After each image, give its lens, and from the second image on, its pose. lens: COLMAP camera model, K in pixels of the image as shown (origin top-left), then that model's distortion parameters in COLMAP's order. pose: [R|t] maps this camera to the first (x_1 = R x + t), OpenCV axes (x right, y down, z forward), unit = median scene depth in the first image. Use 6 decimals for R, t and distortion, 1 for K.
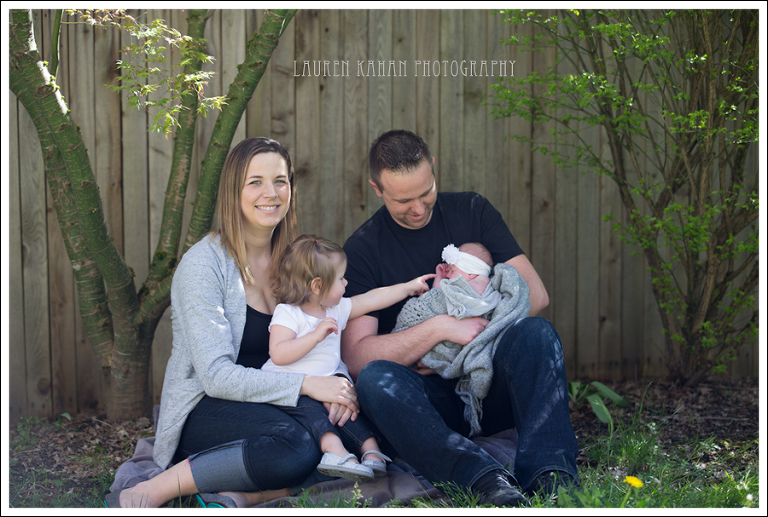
lens RADIAL K [[1846.5, 0, 384.0], [0, 1846.5, 258.5], [0, 0, 1]] dist [-0.163997, -0.148617]
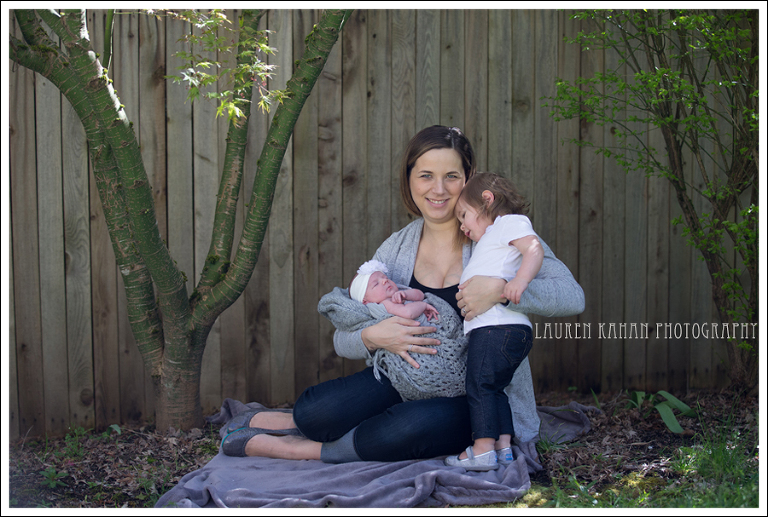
lens RADIAL K [[1694.6, 0, 384.0], [0, 1694.6, 258.5], [0, 0, 1]] dist [-0.235972, 0.078507]
pose [[0.999978, 0.000672, 0.006553, -0.036009], [-0.000555, 0.999840, -0.017879, 0.012788], [-0.006564, 0.017875, 0.999819, 0.111067]]
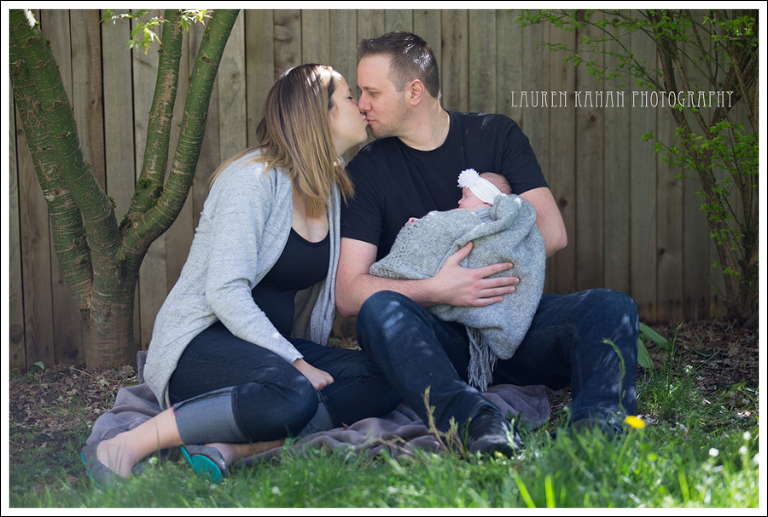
lens RADIAL K [[2361.6, 0, 384.0], [0, 2361.6, 258.5], [0, 0, 1]] dist [0.054513, 0.145438]
pose [[0.999435, -0.008032, -0.032627, 0.029797], [0.009134, 0.999387, 0.033791, -0.002839], [0.032335, -0.034070, 0.998896, -0.131134]]
